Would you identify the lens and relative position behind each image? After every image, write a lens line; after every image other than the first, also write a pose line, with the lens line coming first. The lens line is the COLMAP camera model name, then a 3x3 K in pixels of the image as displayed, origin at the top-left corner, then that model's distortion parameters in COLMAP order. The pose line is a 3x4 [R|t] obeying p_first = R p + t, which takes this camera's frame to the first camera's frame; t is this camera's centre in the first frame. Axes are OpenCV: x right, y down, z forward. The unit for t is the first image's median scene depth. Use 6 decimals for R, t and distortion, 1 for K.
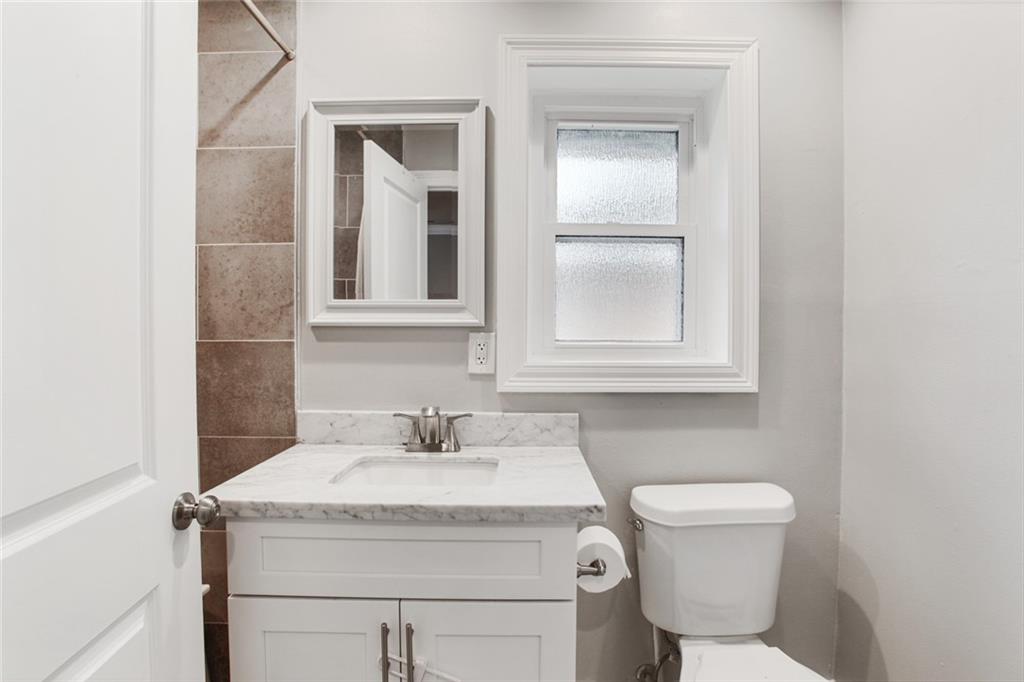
lens RADIAL K [[494.6, 0, 513.3], [0, 494.6, 330.1], [0, 0, 1]] dist [-0.002386, -0.000555]
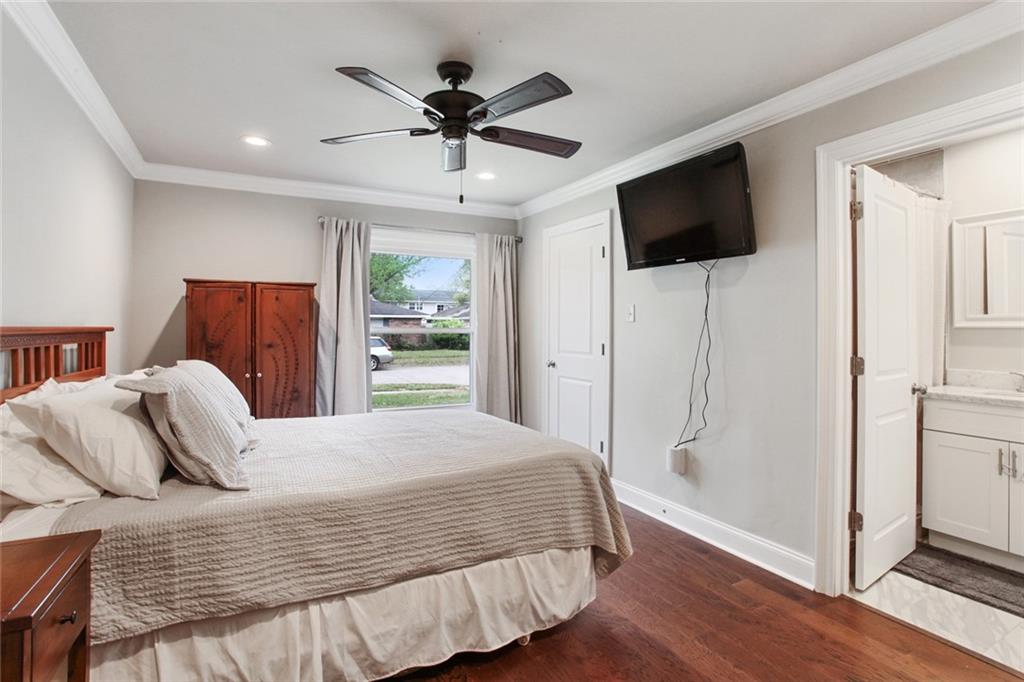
lens RADIAL K [[494.6, 0, 513.3], [0, 494.6, 330.1], [0, 0, 1]] dist [-0.002386, -0.000555]
pose [[0.498076, 0.002353, -0.867130, 0.665596], [-0.011122, 0.999931, -0.003674, 0.028379], [0.867062, 0.011474, 0.498068, -2.357820]]
